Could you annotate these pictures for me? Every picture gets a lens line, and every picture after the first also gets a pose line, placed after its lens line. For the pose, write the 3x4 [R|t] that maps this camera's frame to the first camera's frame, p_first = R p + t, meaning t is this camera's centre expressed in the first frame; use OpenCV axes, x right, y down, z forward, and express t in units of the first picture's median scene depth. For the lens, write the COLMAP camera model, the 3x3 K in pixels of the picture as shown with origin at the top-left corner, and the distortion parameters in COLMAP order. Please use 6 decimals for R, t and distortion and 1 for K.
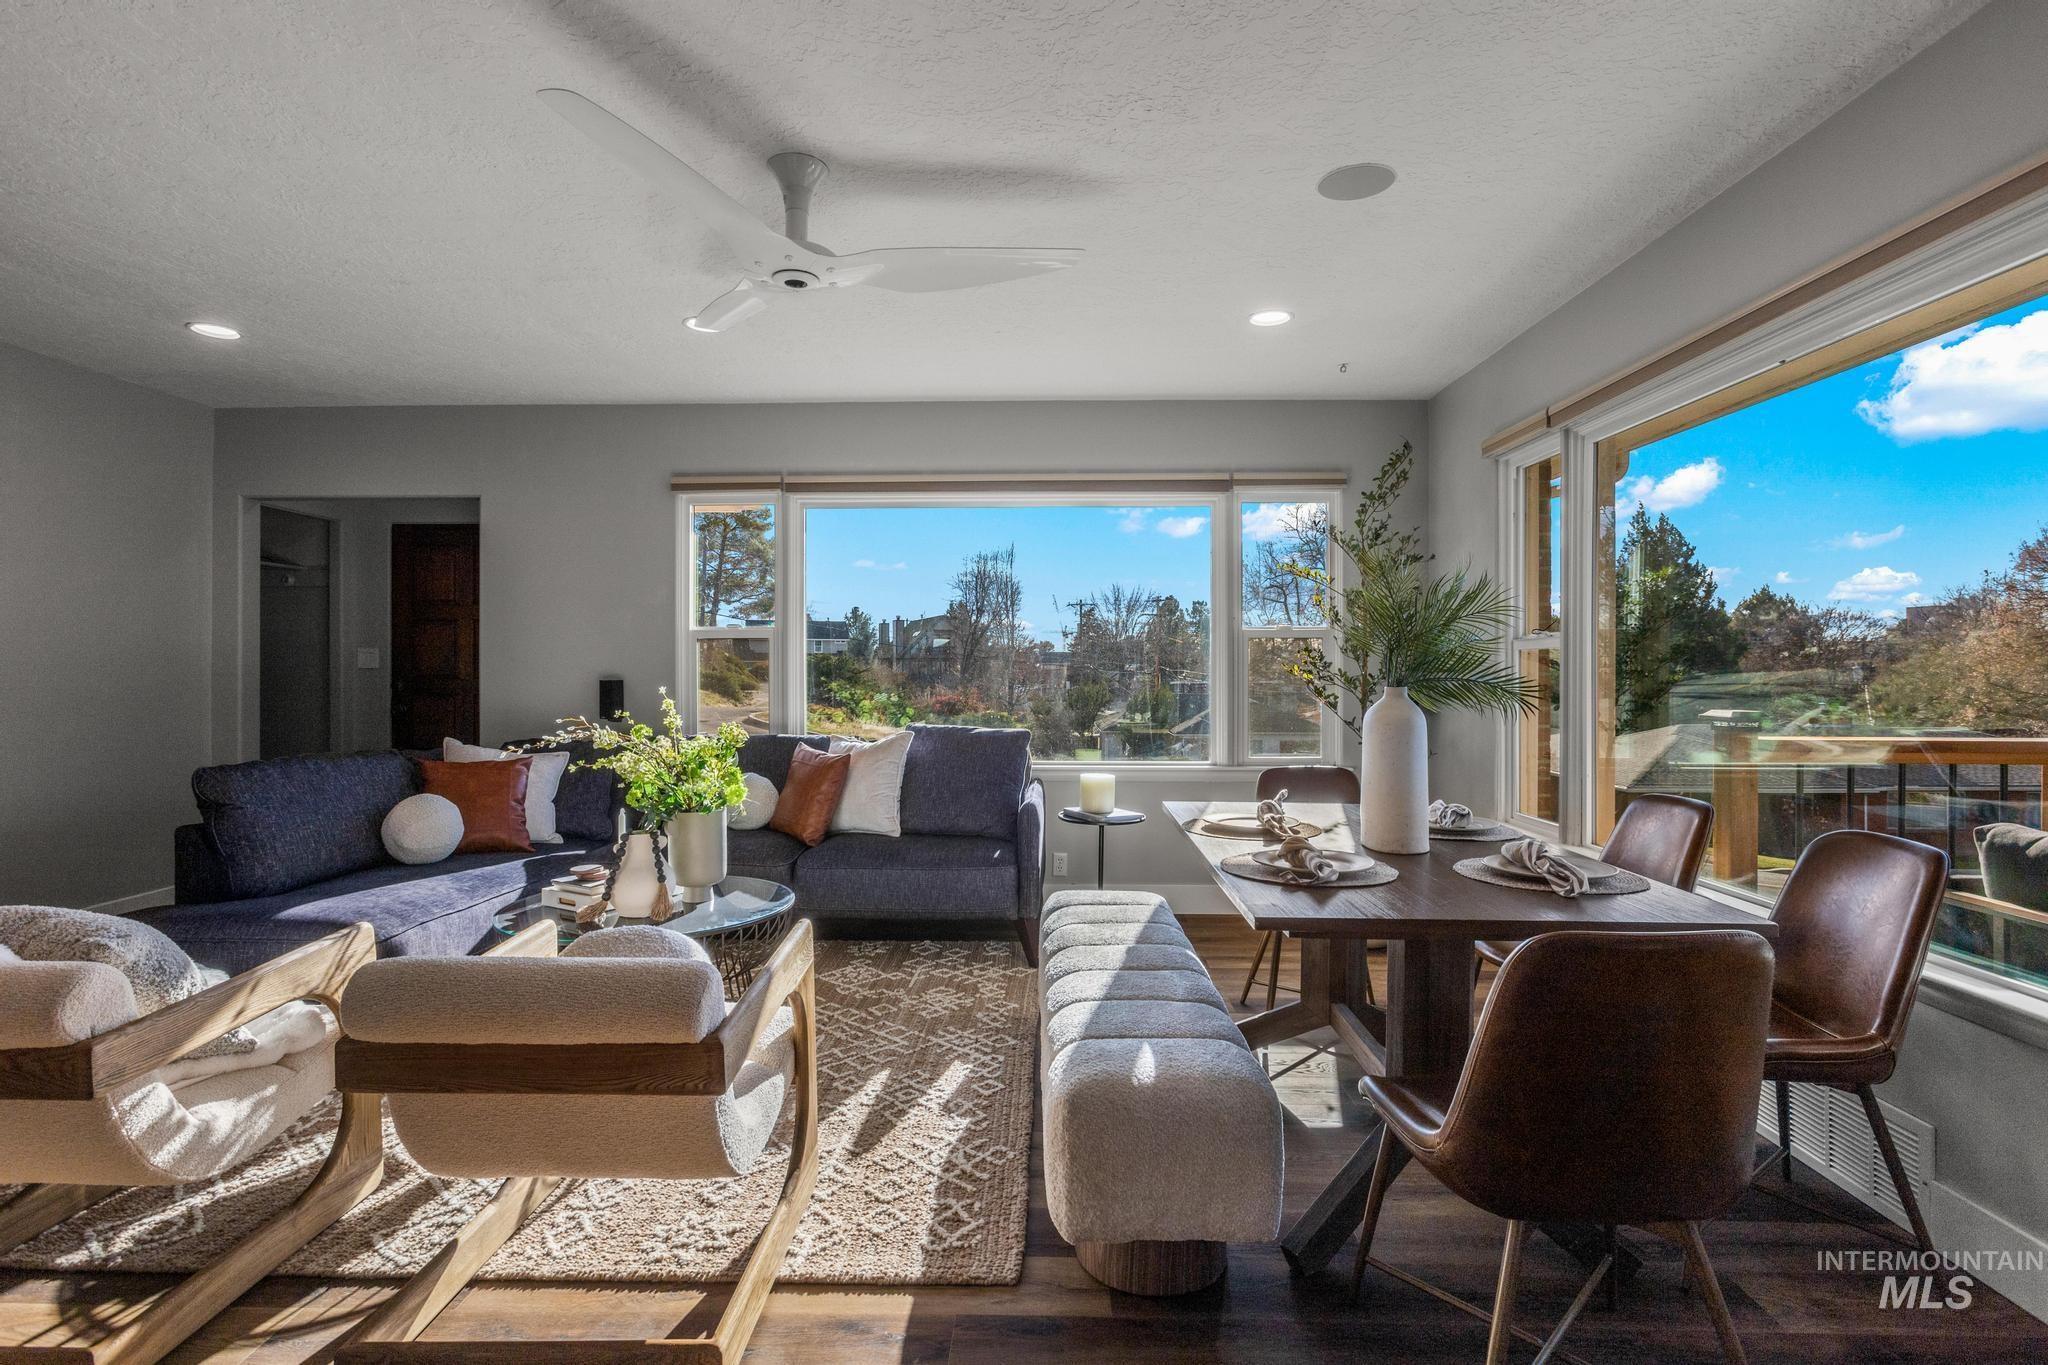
lens RADIAL K [[1013.0, 0, 1028.5], [0, 1013.0, 670.2], [0, 0, 1]] dist [-0.002081, 0.000312]
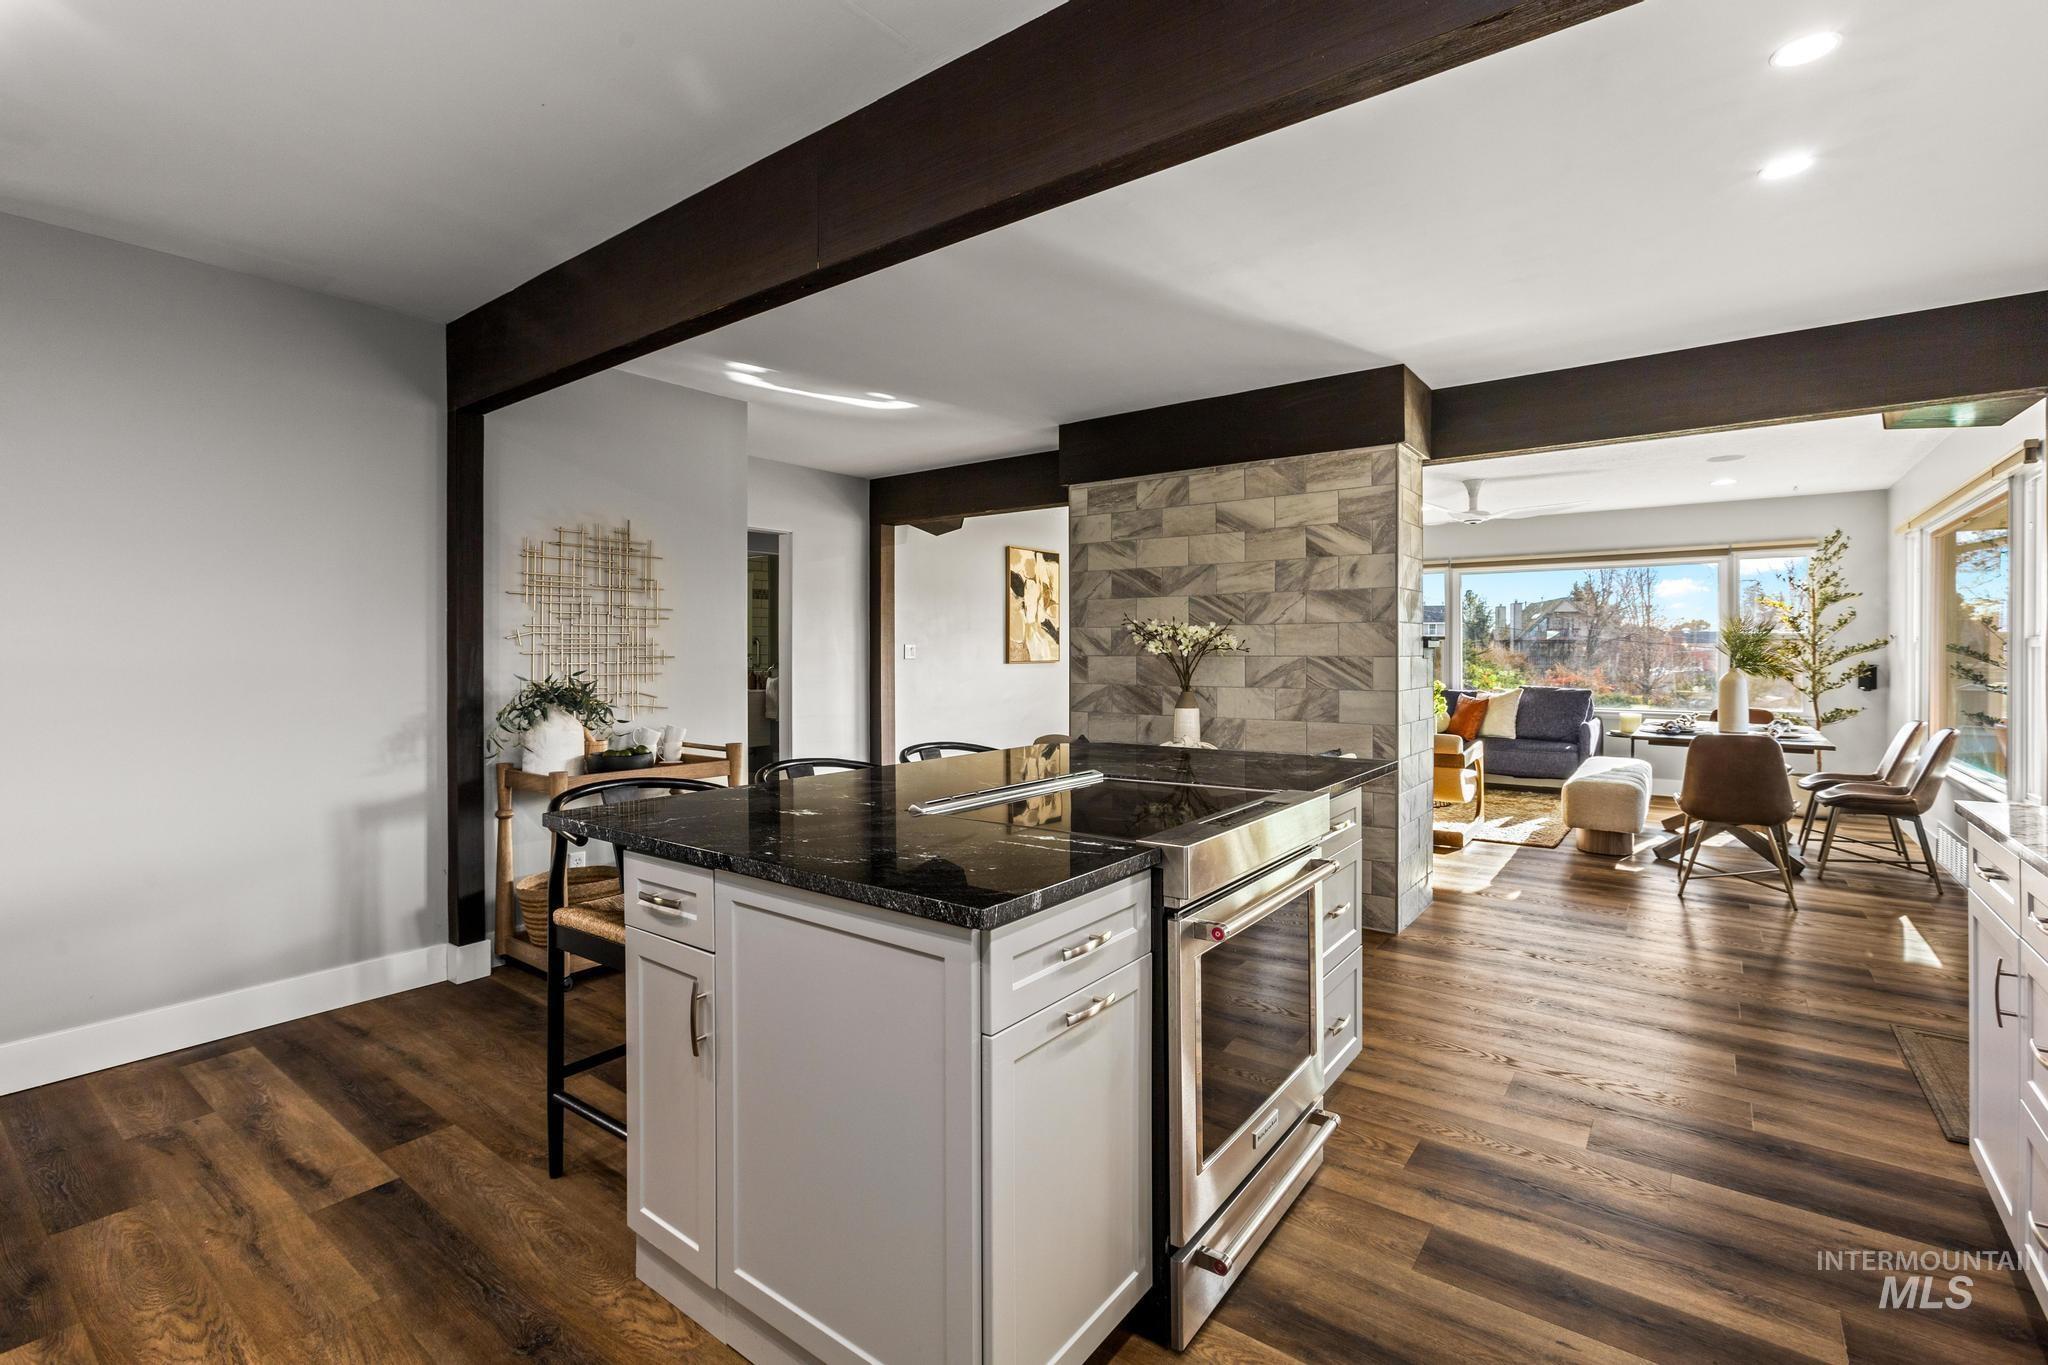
lens RADIAL K [[920.7, 0, 1036.1], [0, 920.7, 660.5], [0, 0, 1]] dist [-0.001494, 0.000638]
pose [[0.820455, 0.005074, -0.571688, 0.131225], [0.000551, 0.999953, 0.009666, -0.013283], [0.571711, -0.008246, 0.820414, -1.000695]]
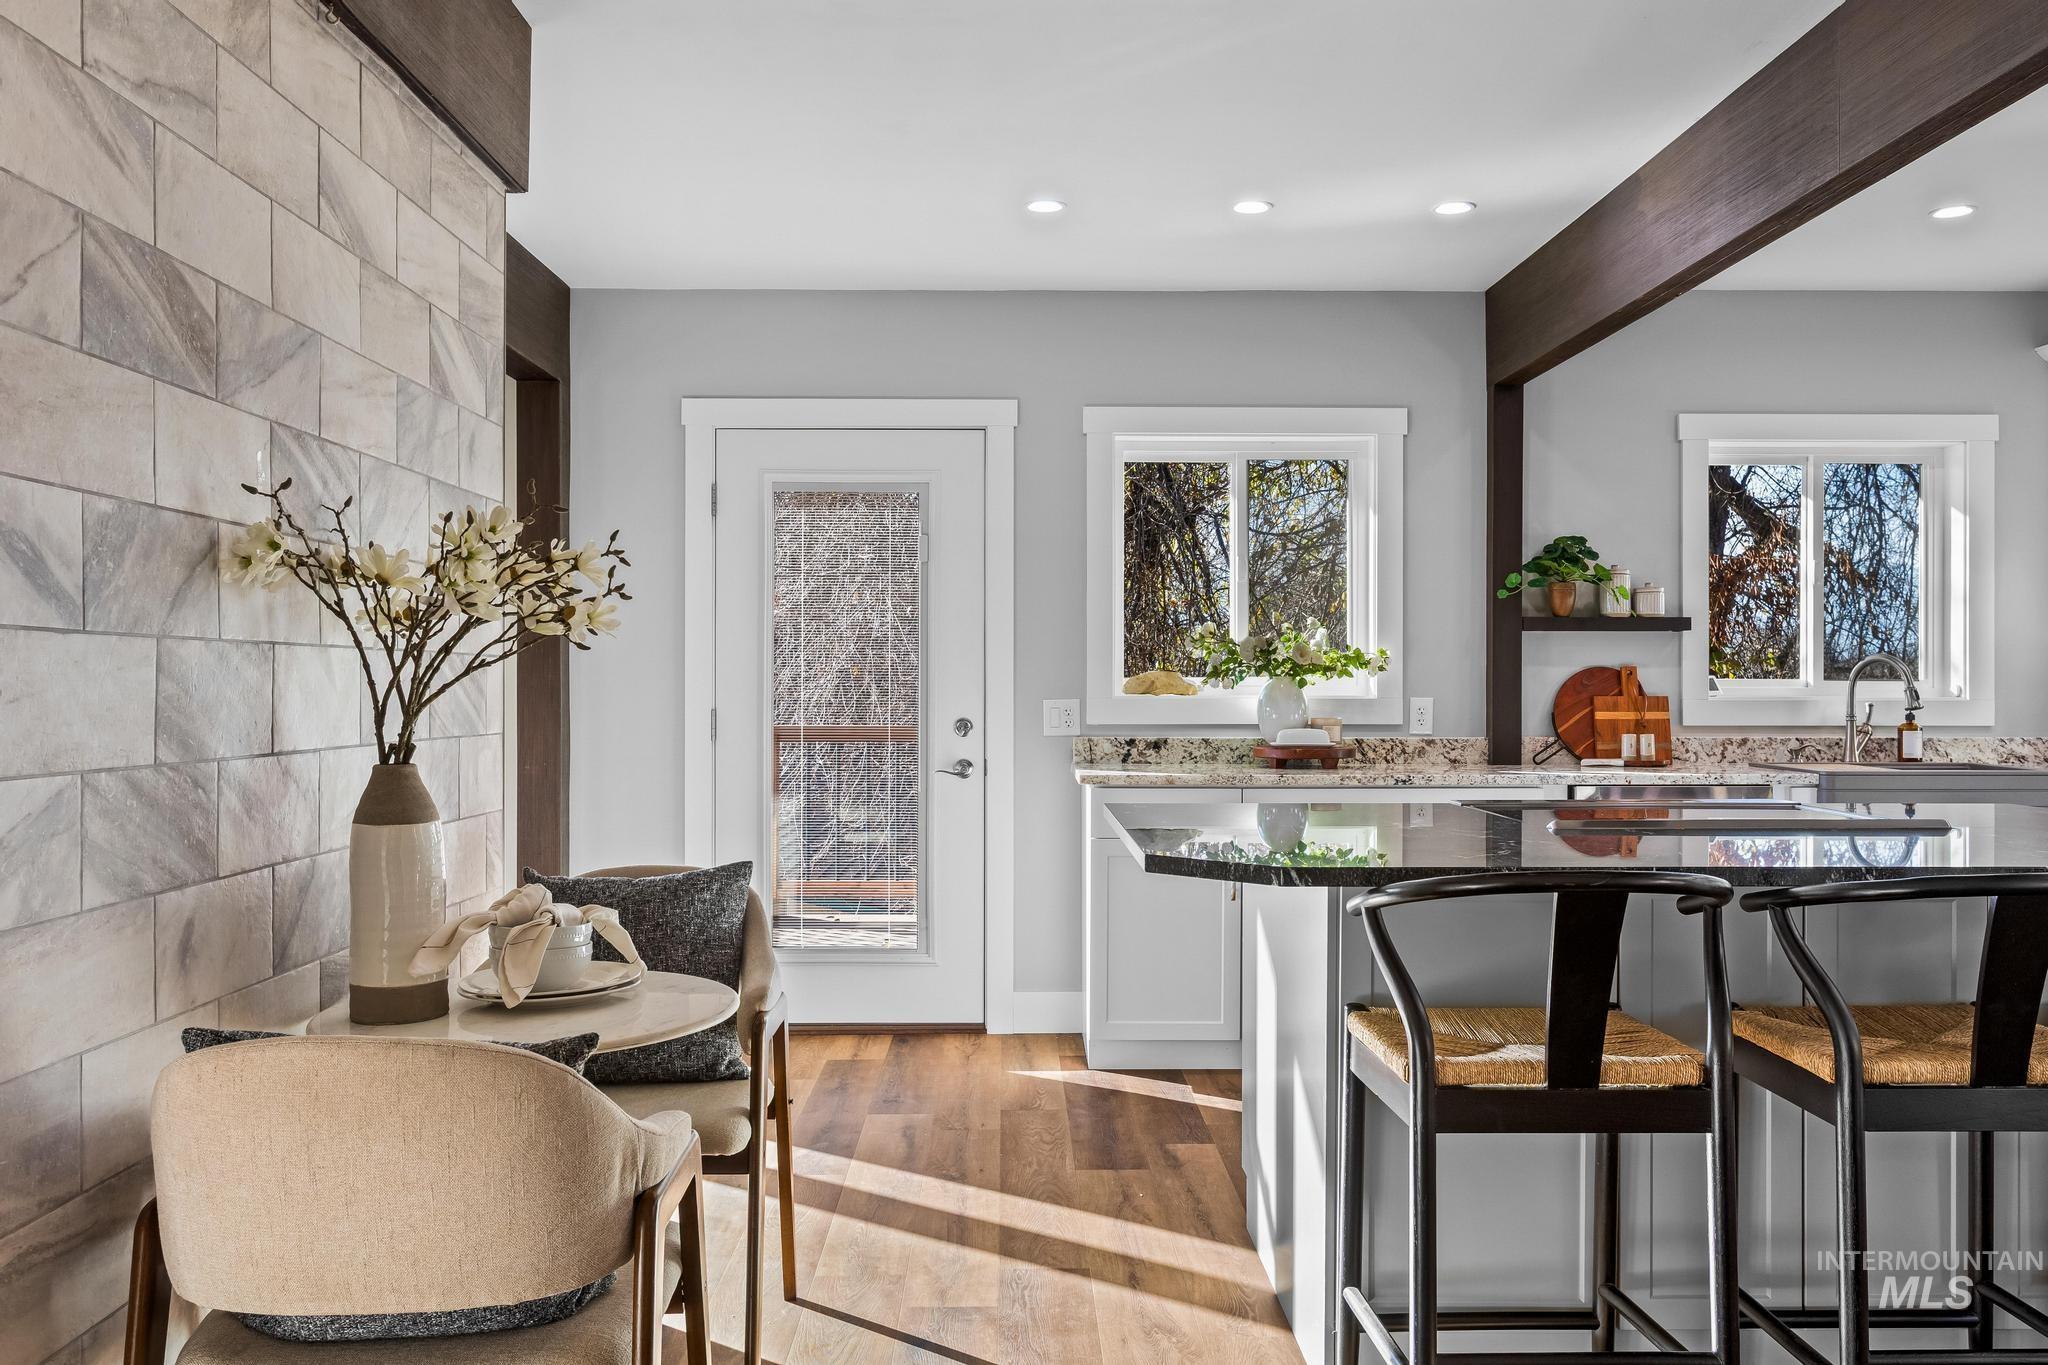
lens RADIAL K [[1619.2, 0, 1024.0], [0, 1619.2, 682.5], [0, 0, 1]] dist [-0.006259, -0.001011]
pose [[-0.037941, 0.001987, 0.999278, -0.780385], [0.001072, 0.999998, -0.001948, 0.004377], [-0.999279, 0.000997, -0.037943, -0.293780]]
